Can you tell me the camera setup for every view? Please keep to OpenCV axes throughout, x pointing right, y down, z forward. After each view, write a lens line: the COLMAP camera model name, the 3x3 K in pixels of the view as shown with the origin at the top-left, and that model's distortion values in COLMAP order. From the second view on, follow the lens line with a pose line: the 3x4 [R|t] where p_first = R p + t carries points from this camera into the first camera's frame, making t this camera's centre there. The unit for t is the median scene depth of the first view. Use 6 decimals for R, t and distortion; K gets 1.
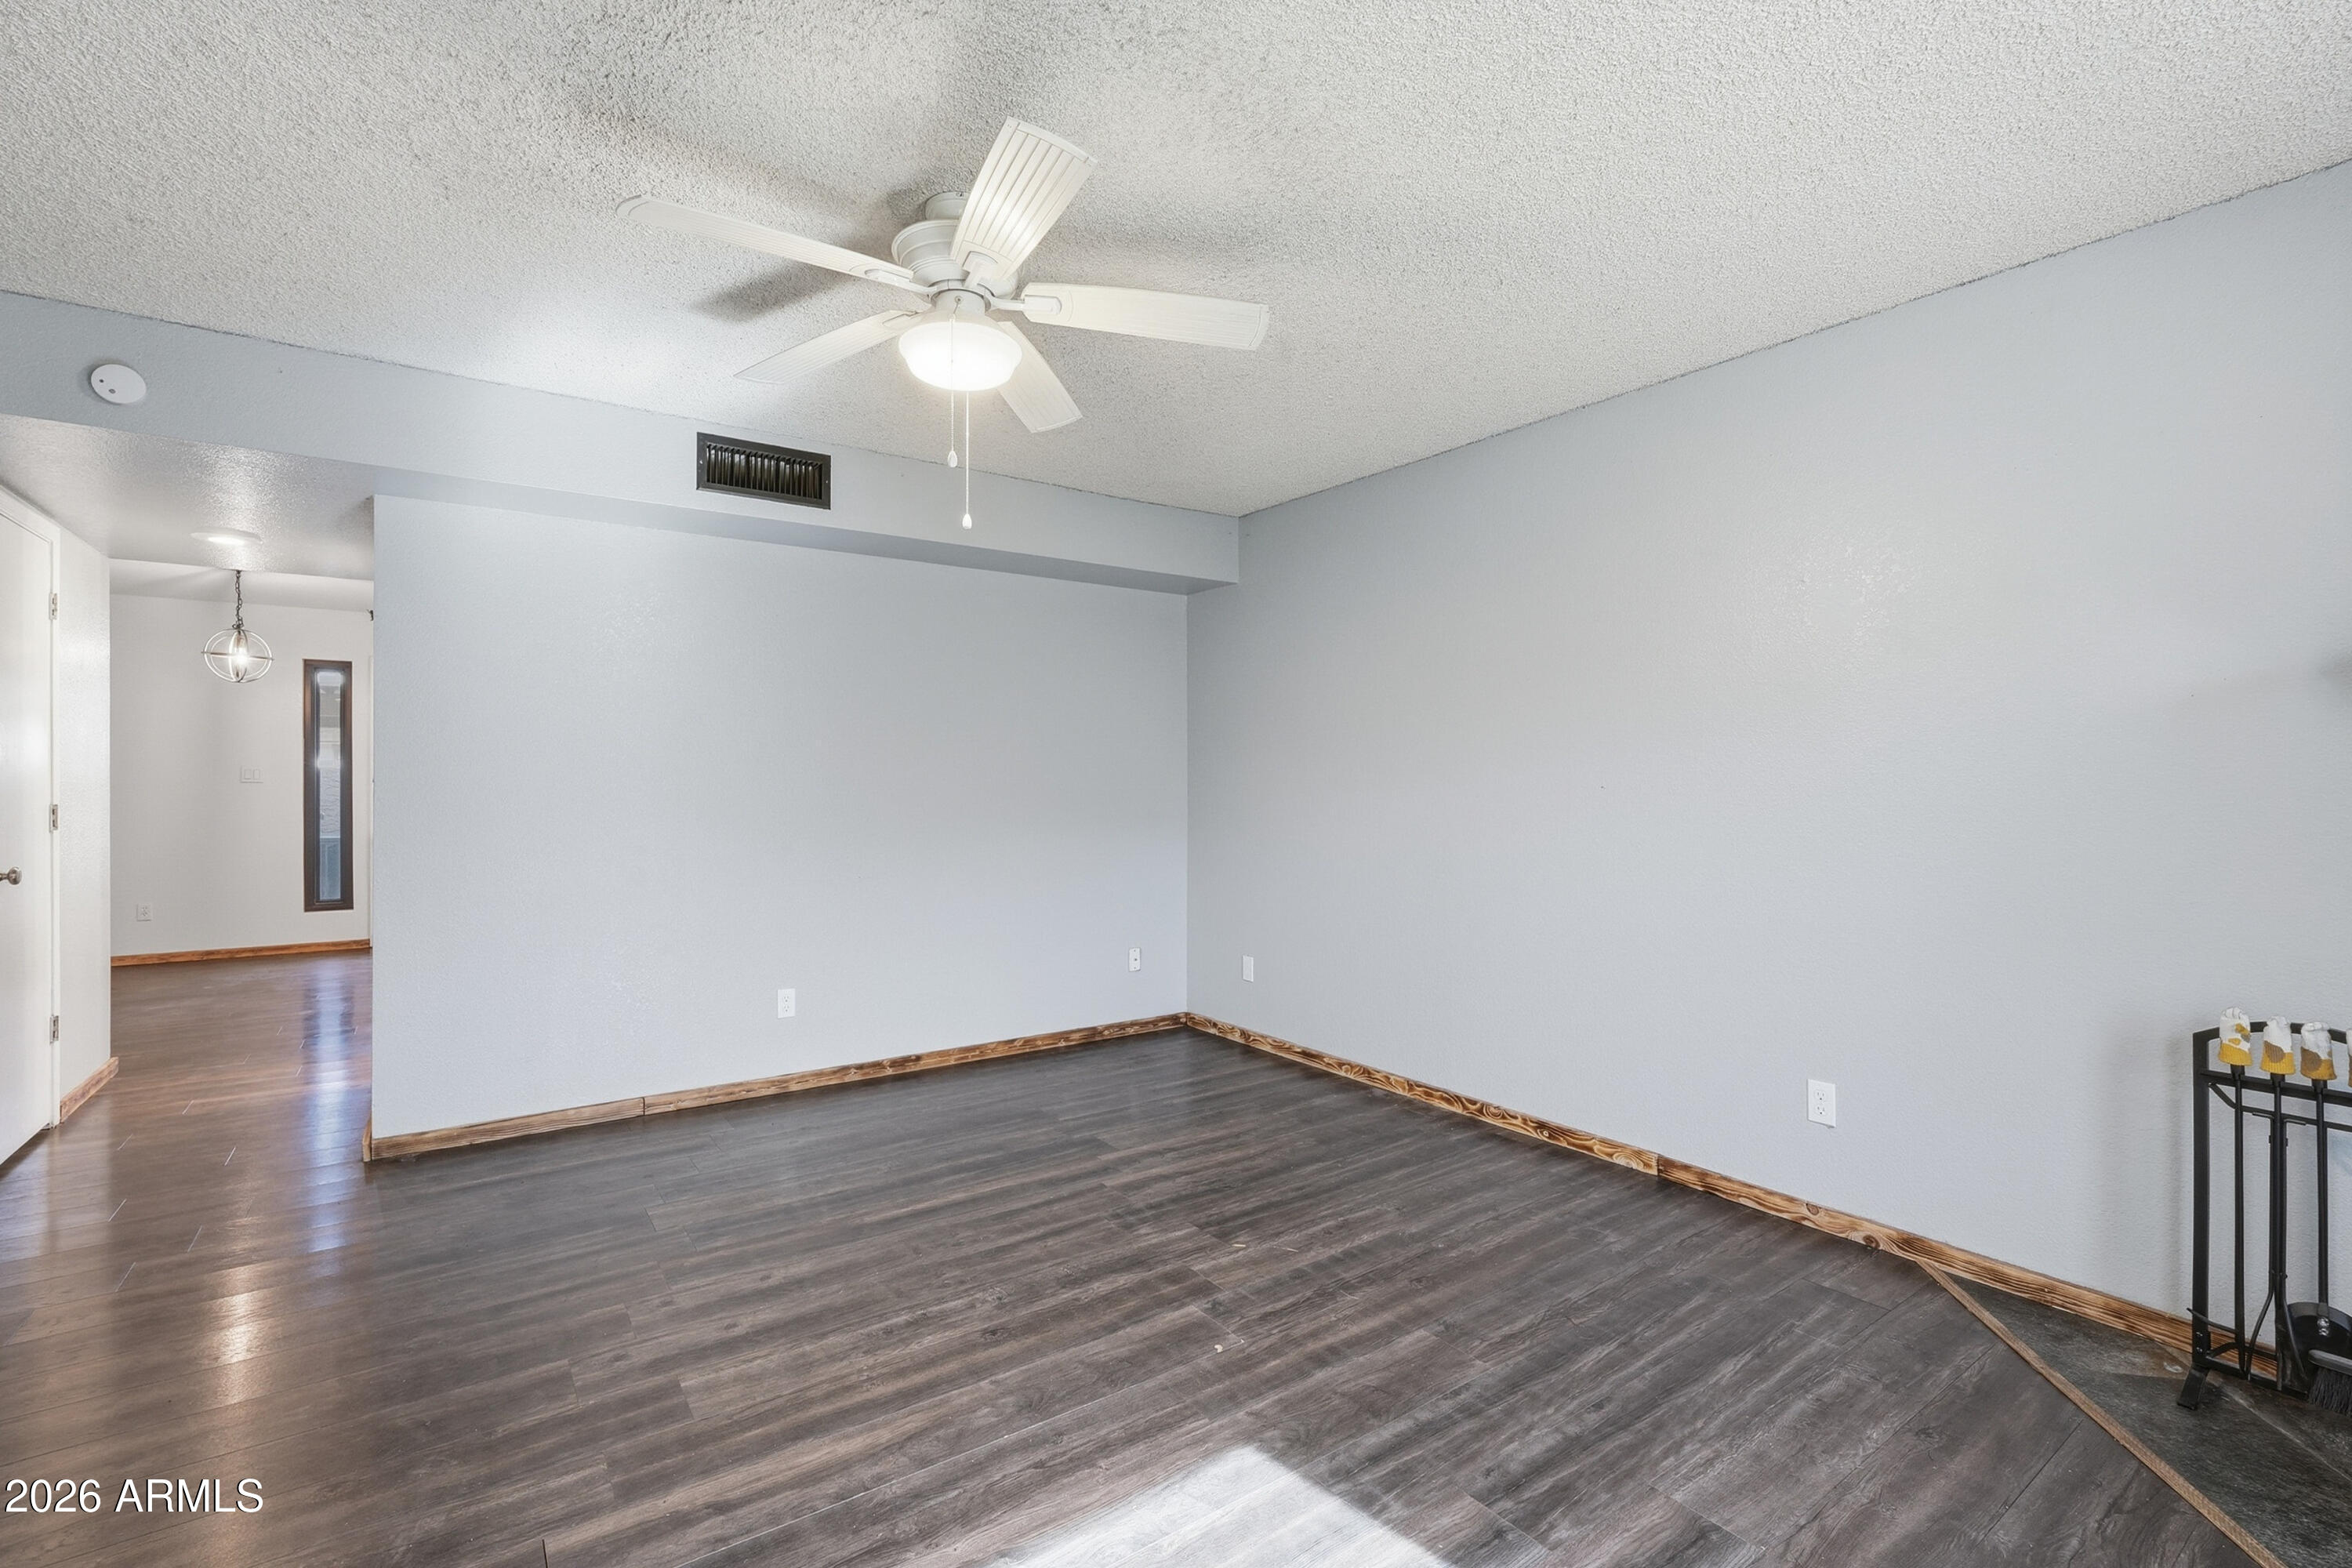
lens RADIAL K [[1050.8, 0, 1186.0], [0, 1050.8, 771.0], [0, 0, 1]] dist [-0.014685, 0.007608]
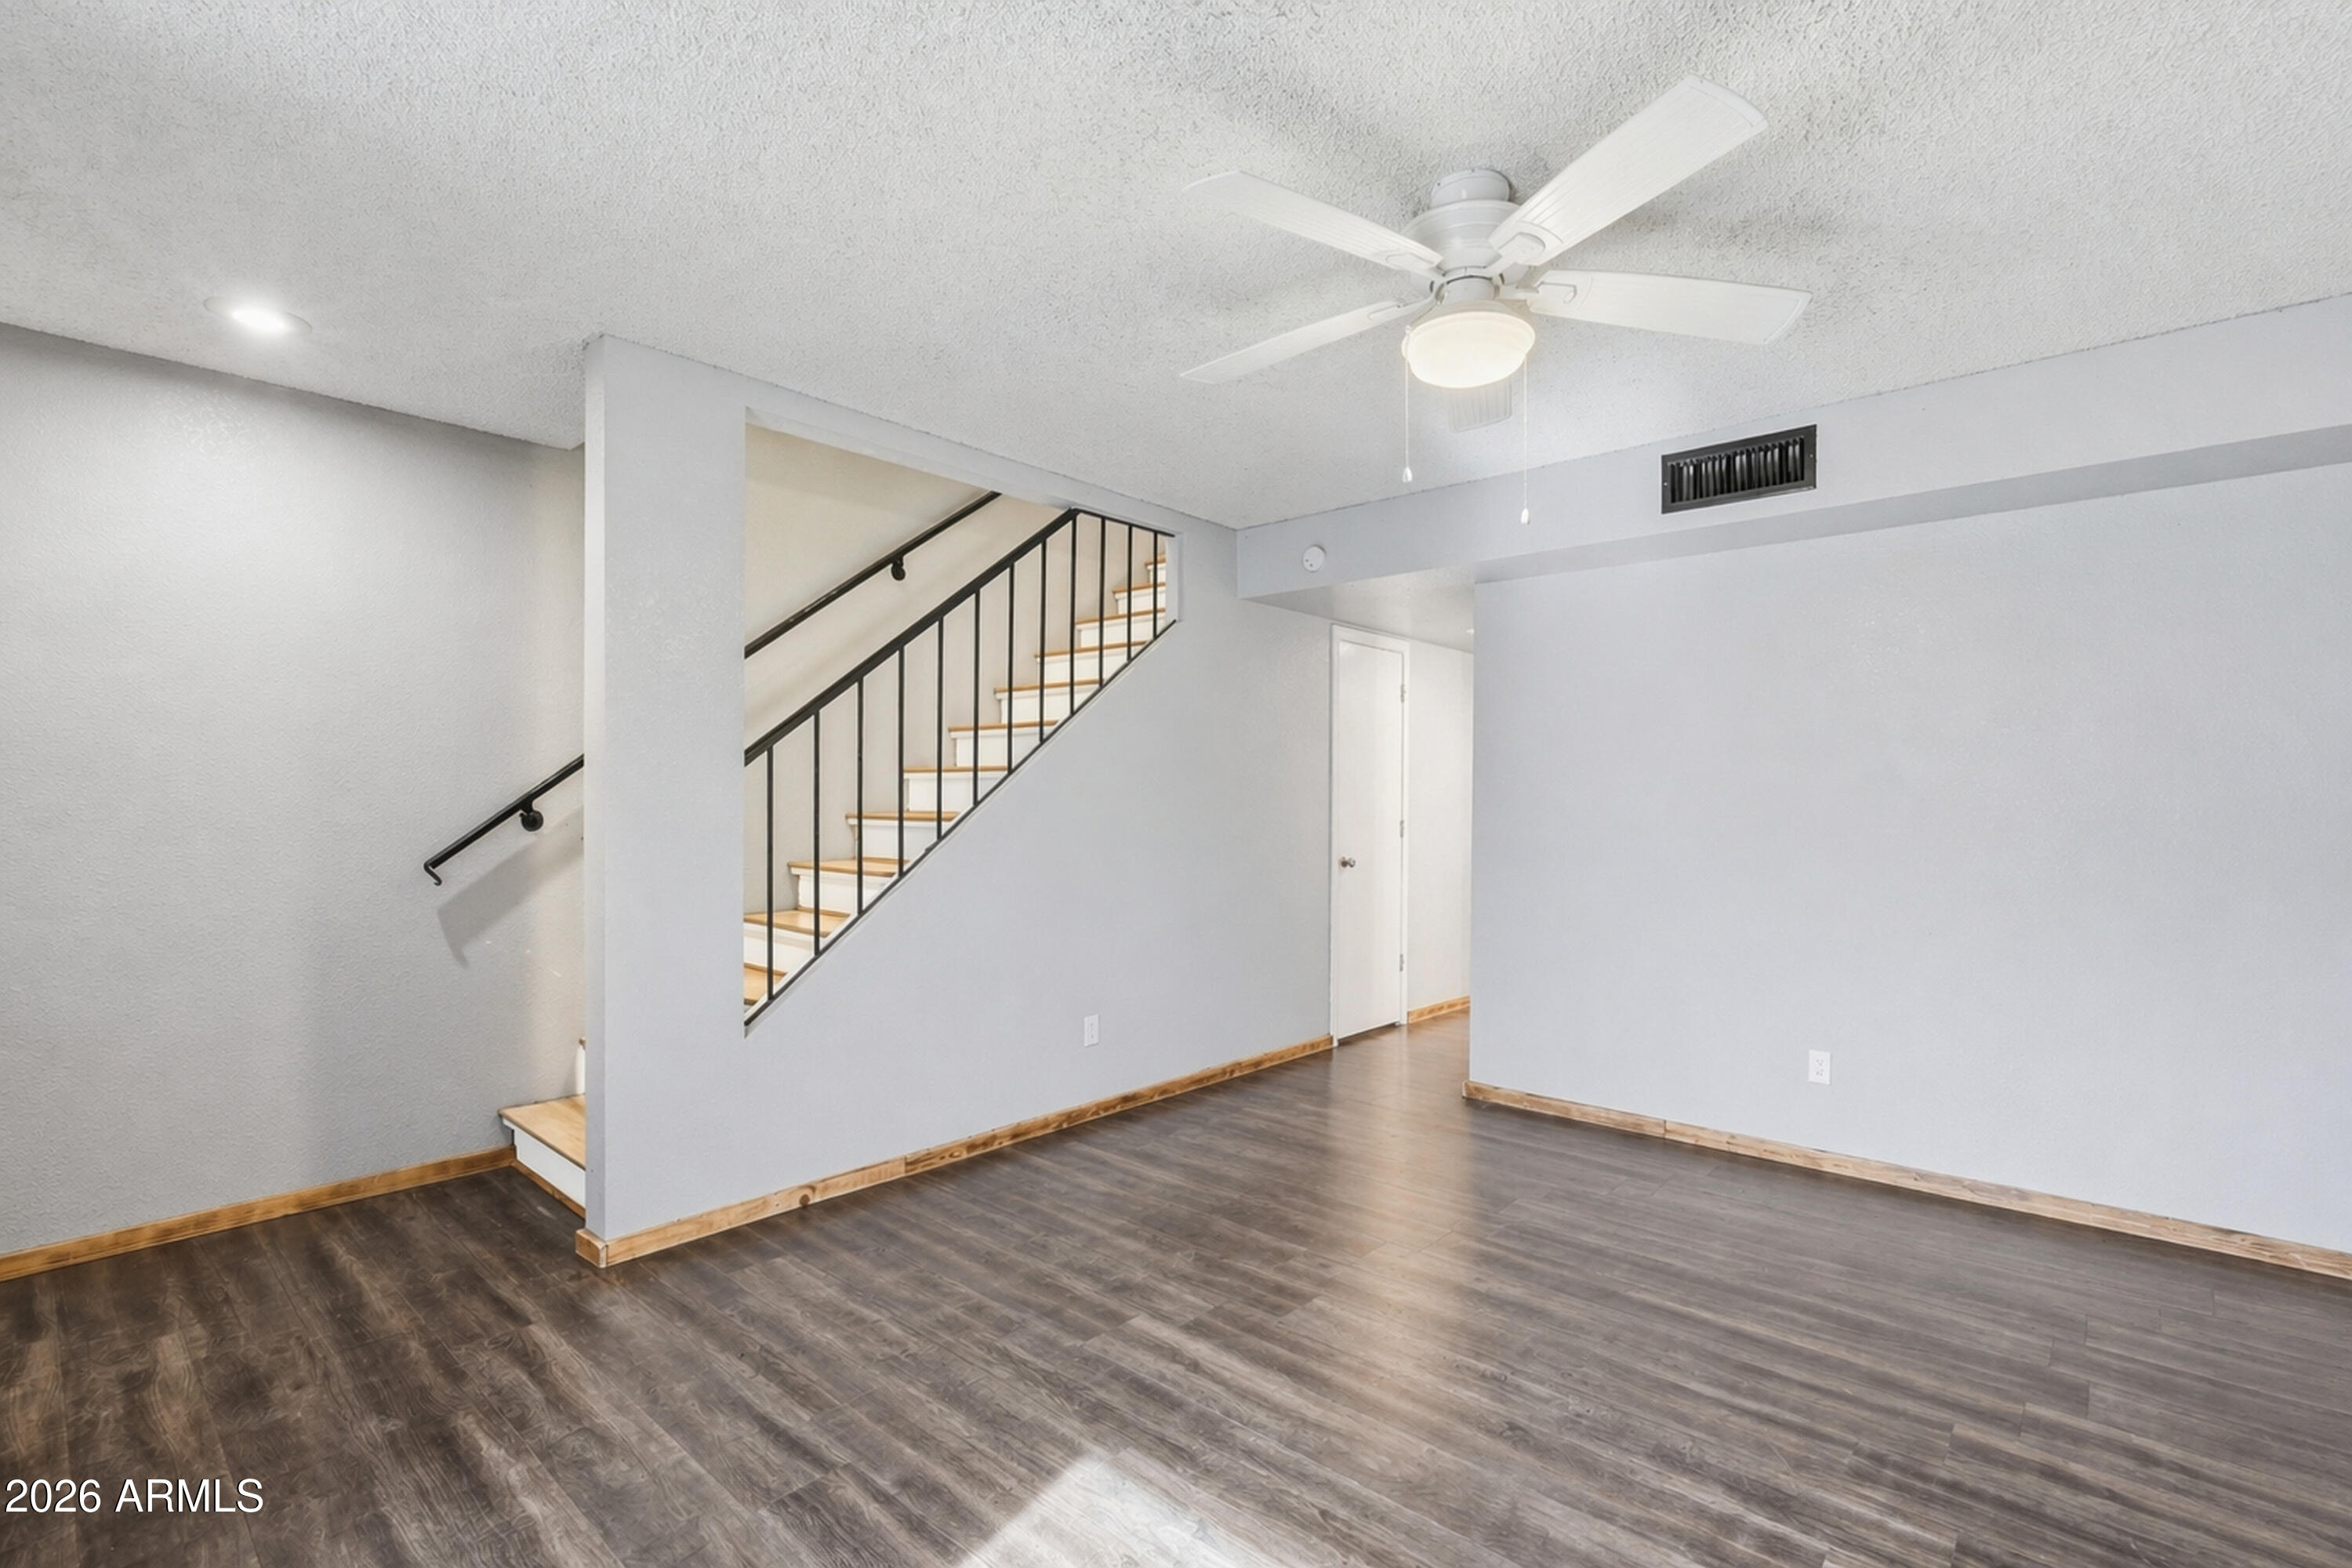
lens RADIAL K [[1050.8, 0, 1191.2], [0, 1050.8, 808.8], [0, 0, 1]] dist [-0.014685, 0.007608]
pose [[0.215585, 0.002606, -0.976482, 0.515329], [0.002587, 0.999991, 0.003240, 0.005803], [0.976482, -0.003225, 0.215576, 0.451019]]
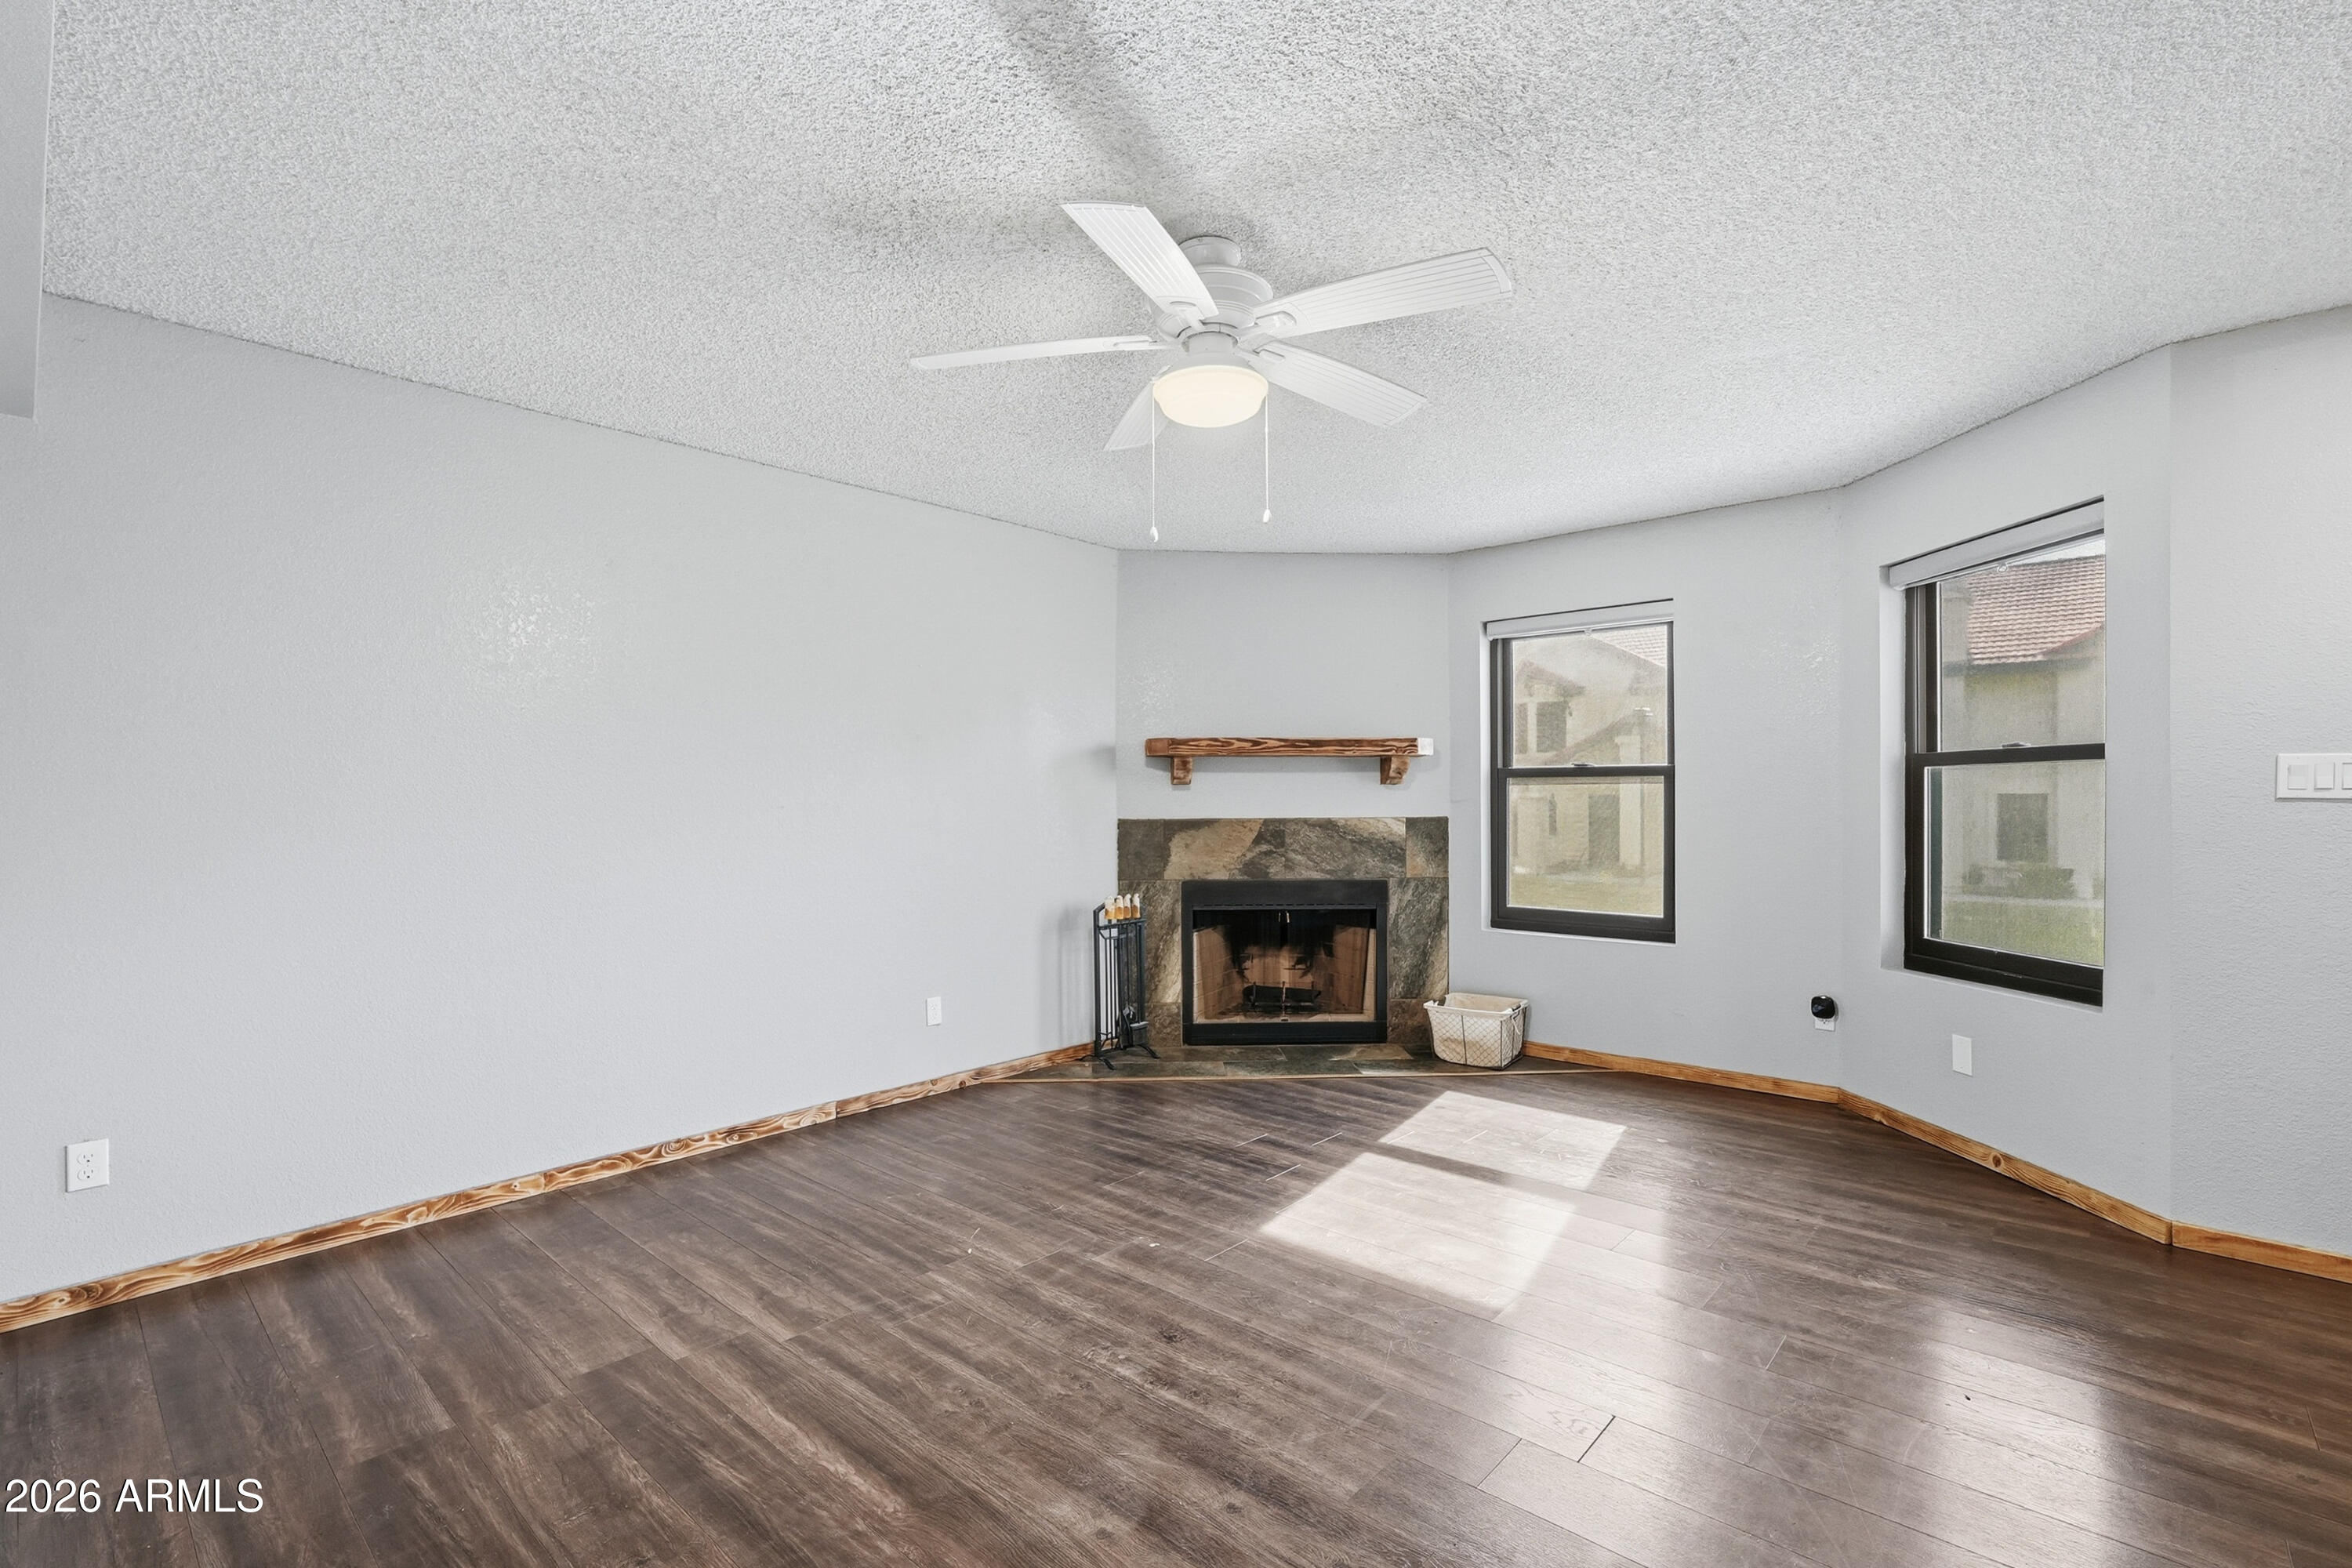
lens RADIAL K [[1050.8, 0, 1170.7], [0, 1050.8, 805.3], [0, 0, 1]] dist [-0.014685, 0.007608]
pose [[-0.201336, -0.010810, 0.979463, -0.985332], [-0.001577, 0.999941, 0.010712, 0.001062], [-0.979521, 0.000612, -0.201341, 1.001225]]
